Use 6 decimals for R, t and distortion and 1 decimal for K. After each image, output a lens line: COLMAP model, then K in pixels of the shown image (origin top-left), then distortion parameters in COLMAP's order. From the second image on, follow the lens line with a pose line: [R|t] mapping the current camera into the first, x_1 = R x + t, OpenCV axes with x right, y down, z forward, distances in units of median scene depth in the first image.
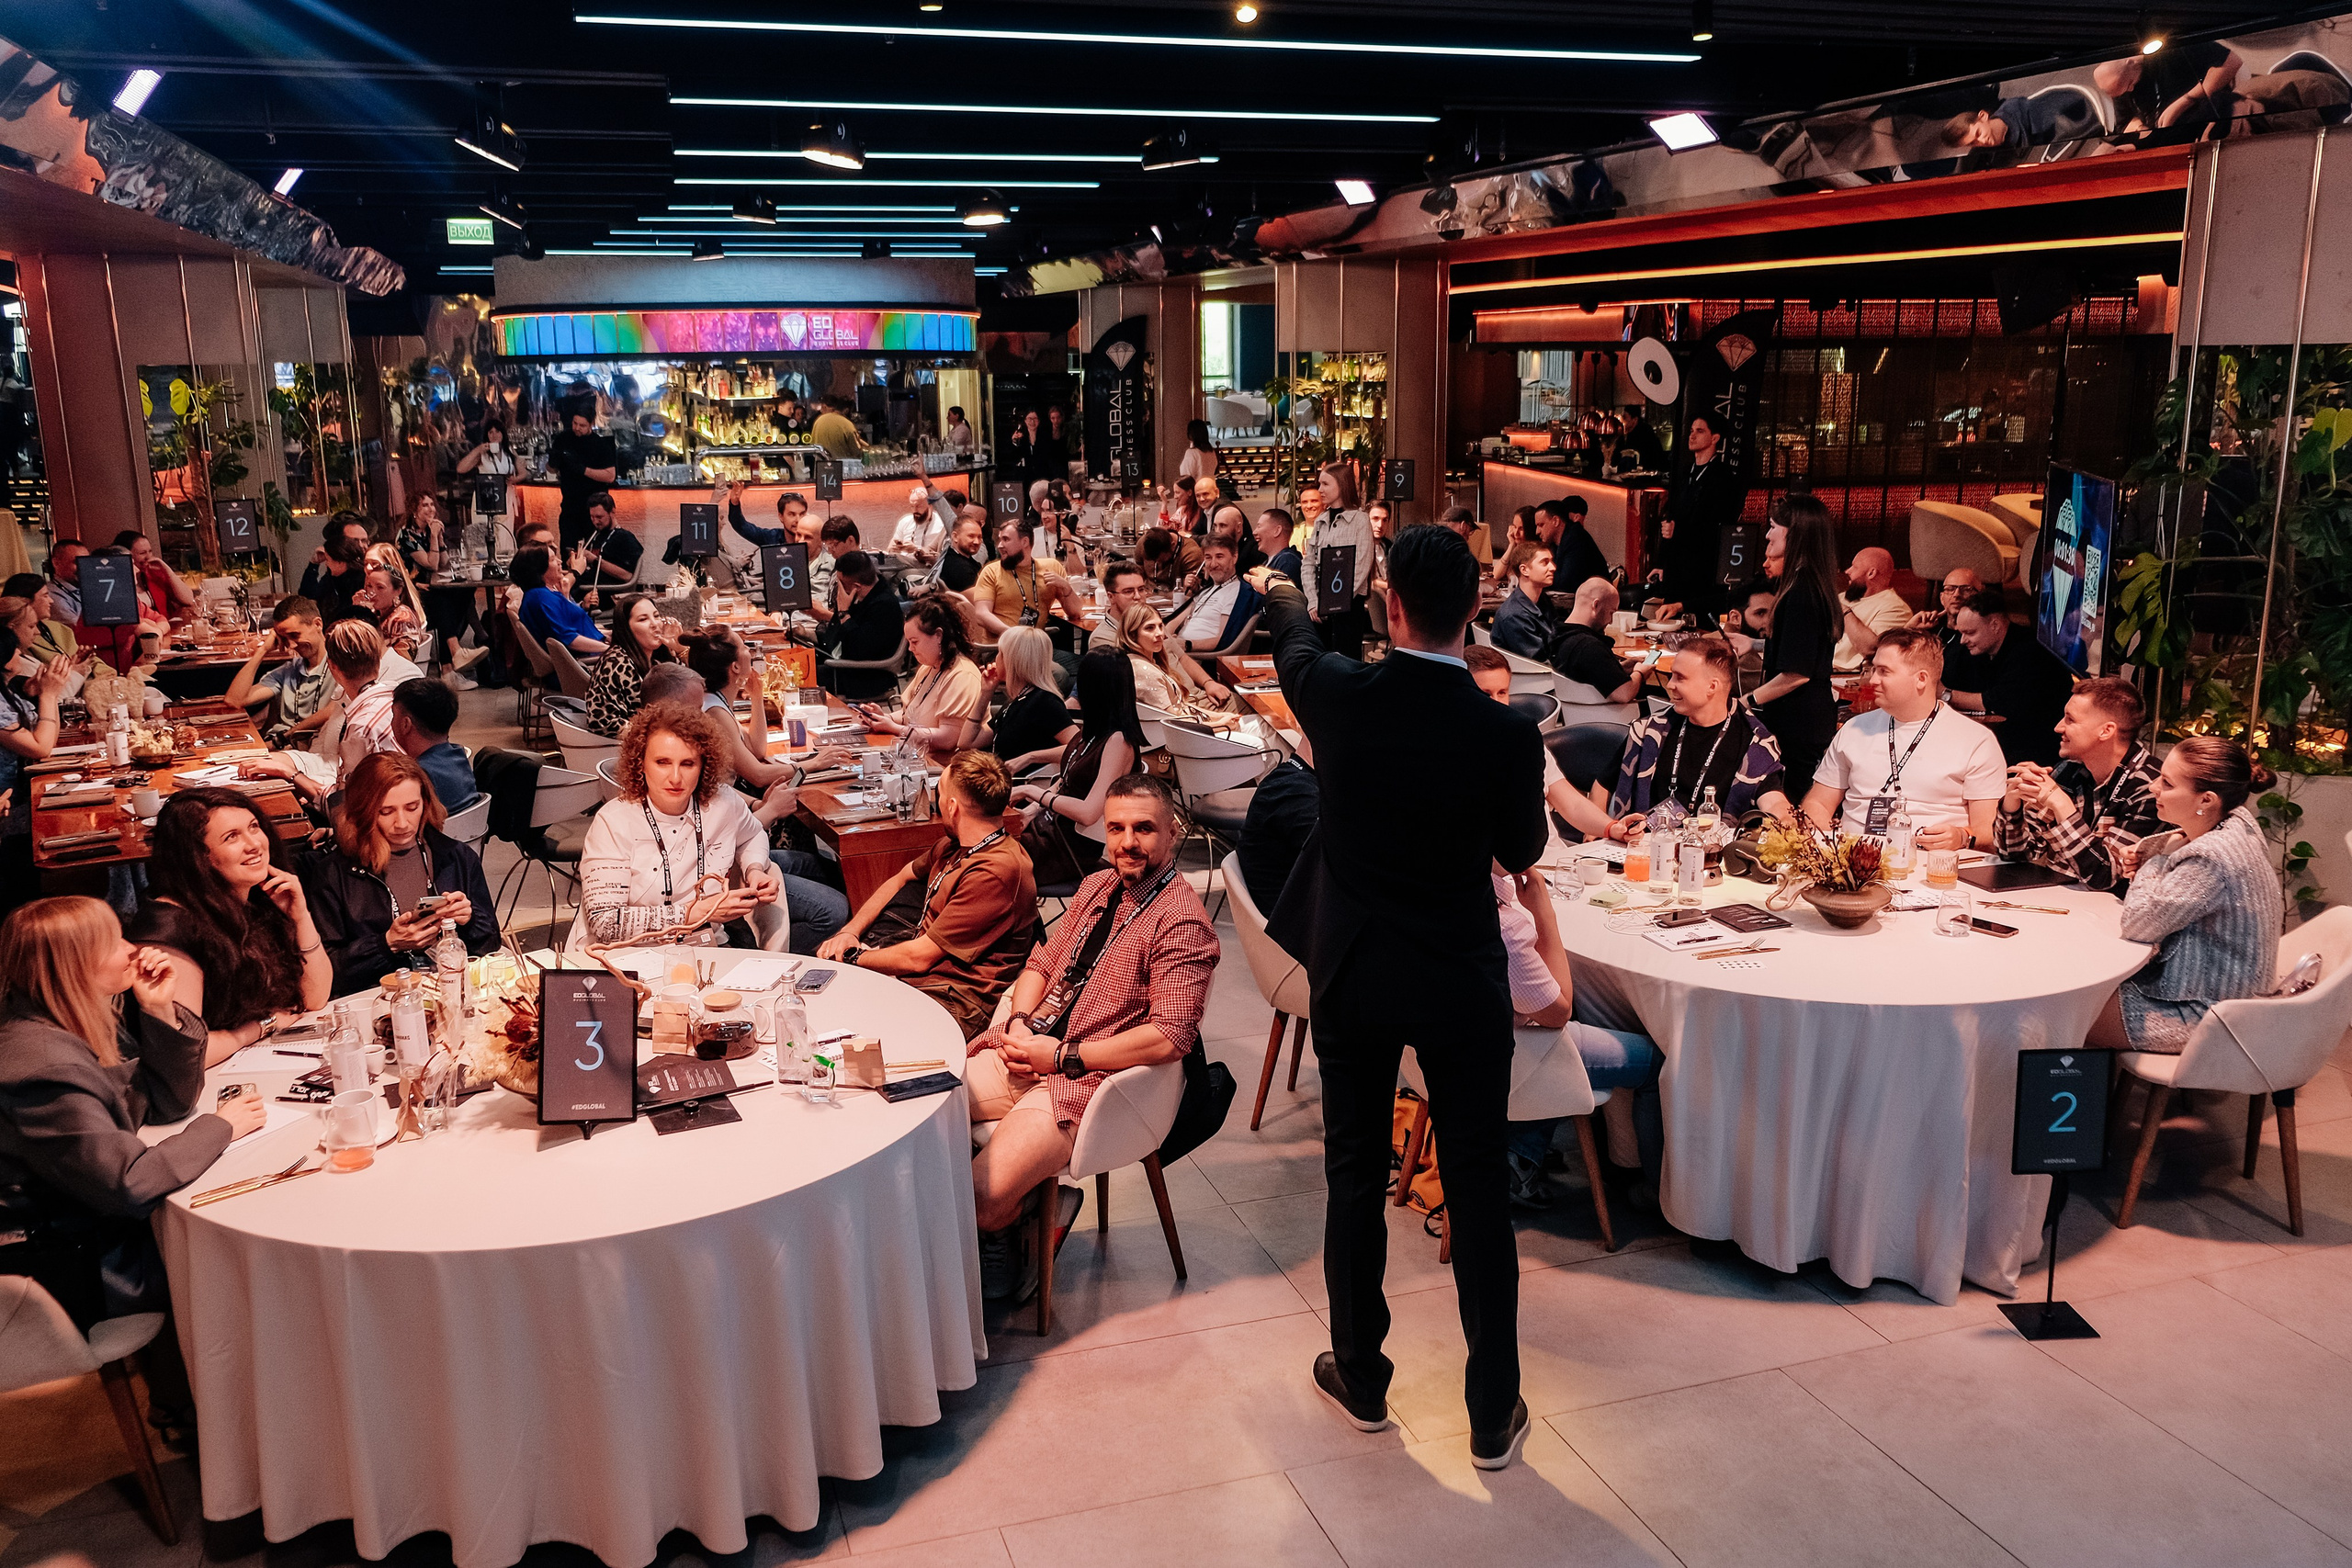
lens RADIAL K [[1940.3, 0, 1176.0], [0, 1940.3, 784.0], [0, 0, 1]] dist [0.052744, -0.001312]
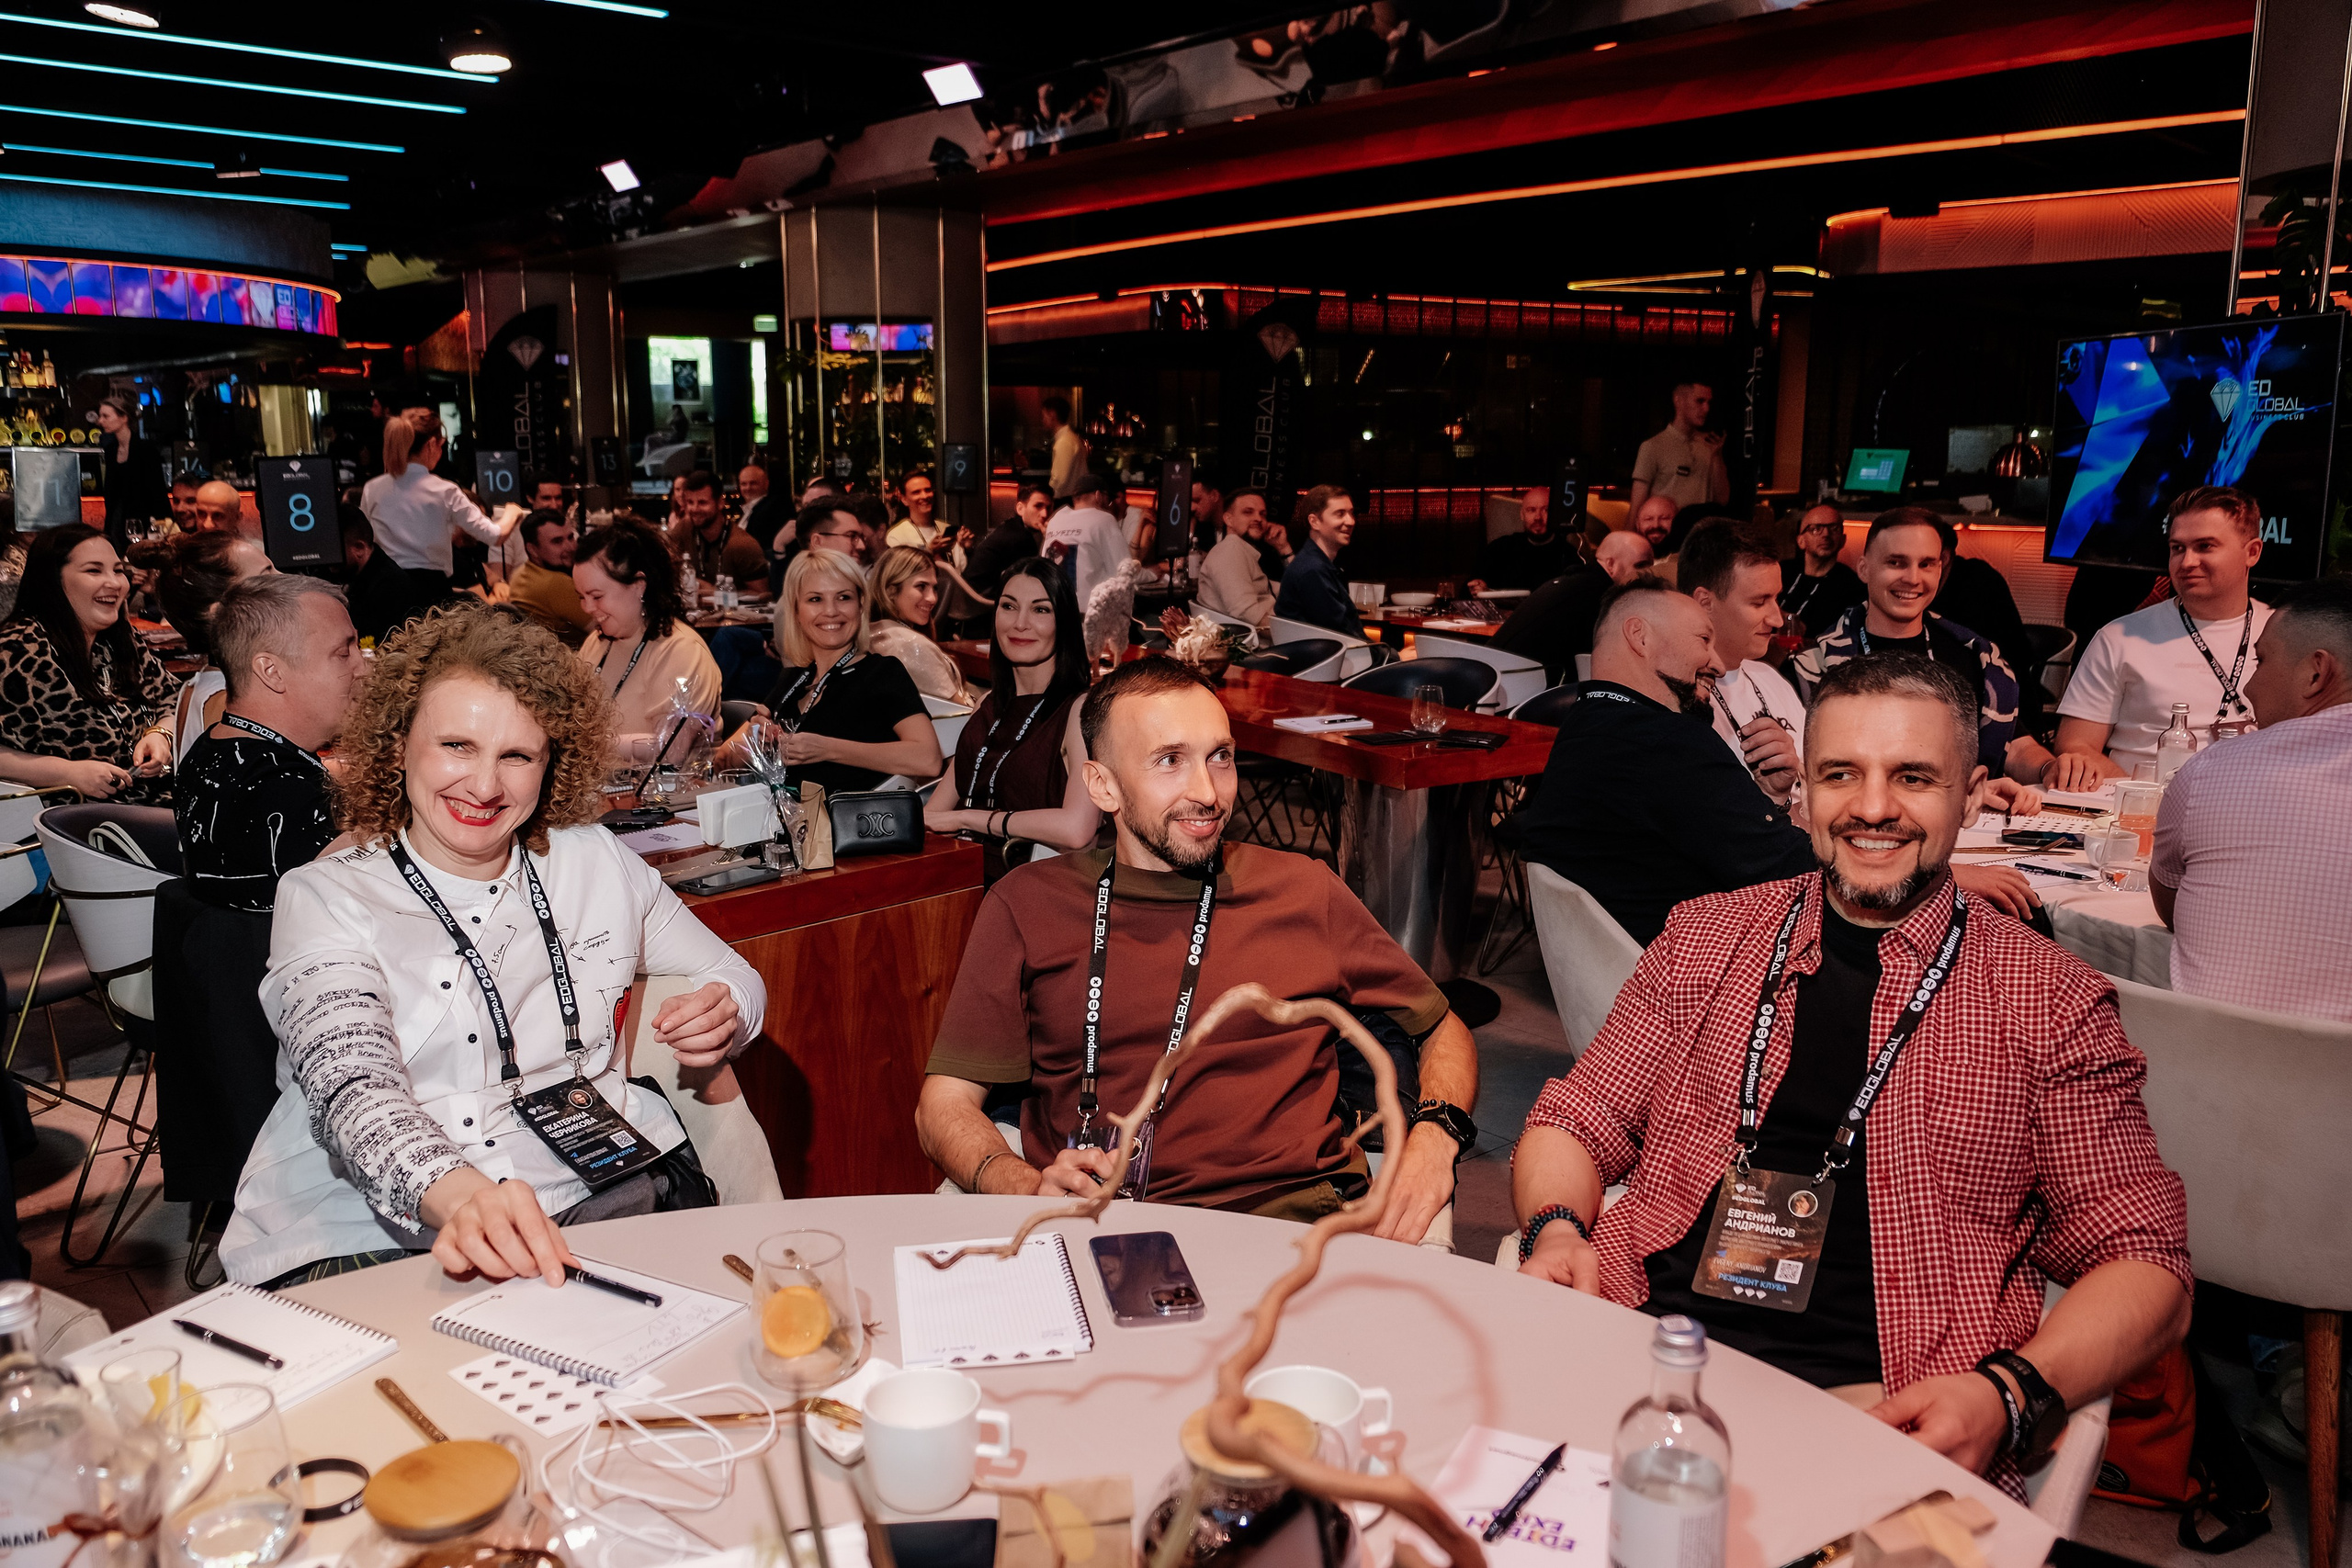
lens RADIAL K [[1867.3, 0, 1218.5], [0, 1867.3, 784.7], [0, 0, 1]] dist [-0.000406, -0.000518]
pose [[0.920448, -0.062267, 0.385873, -0.095499], [0.077535, 0.996698, -0.024116, 0.006966], [-0.383098, 0.052116, 0.922236, 0.205470]]
